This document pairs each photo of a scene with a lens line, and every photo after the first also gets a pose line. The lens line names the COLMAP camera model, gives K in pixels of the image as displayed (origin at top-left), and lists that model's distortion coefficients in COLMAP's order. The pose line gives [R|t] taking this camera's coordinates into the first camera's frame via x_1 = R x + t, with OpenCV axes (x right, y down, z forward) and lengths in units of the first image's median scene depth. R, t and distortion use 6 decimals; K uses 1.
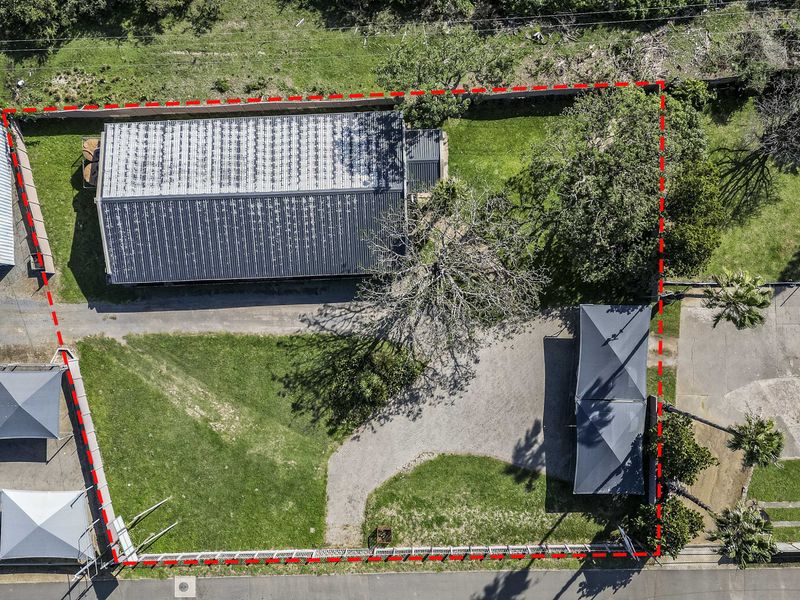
lens RADIAL K [[741.1, 0, 401.4], [0, 741.1, 293.9], [0, 0, 1]] dist [0.062021, 0.000000]
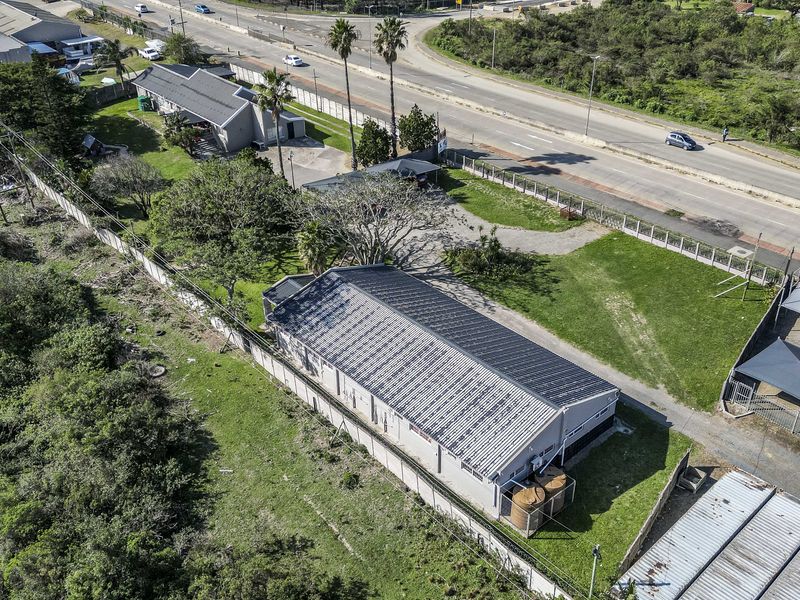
lens RADIAL K [[741.1, 0, 400.9], [0, 741.1, 301.1], [0, 0, 1]] dist [0.062021, 0.000000]
pose [[-0.624615, -0.379250, 0.682660, -0.748921], [0.780121, -0.342871, 0.523308, -0.594842], [0.035600, 0.859424, 0.510023, 0.477865]]
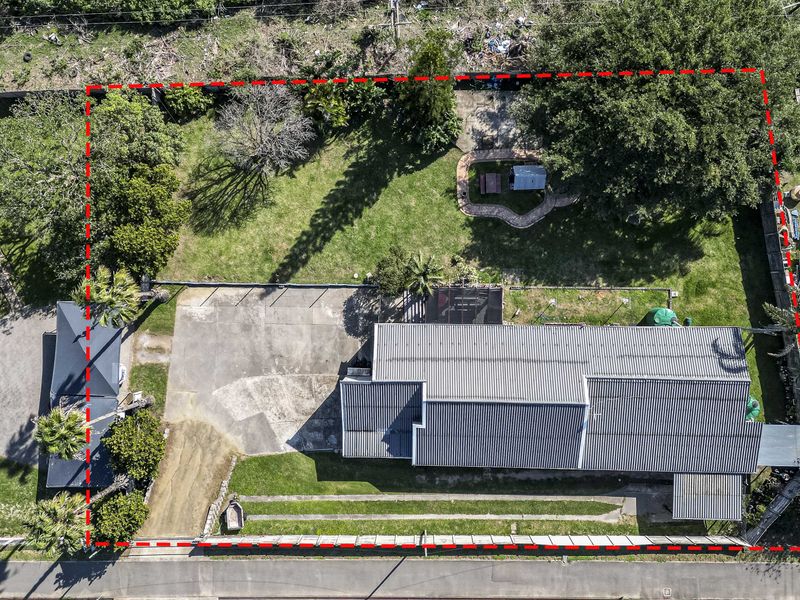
lens RADIAL K [[741.1, 0, 395.3], [0, 741.1, 299.0], [0, 0, 1]] dist [0.062021, 0.000000]
pose [[0.999716, 0.017369, -0.016338, 0.690758], [-0.017374, 0.999849, -0.000218, 0.003250], [0.016331, 0.000502, 0.999867, -0.017998]]
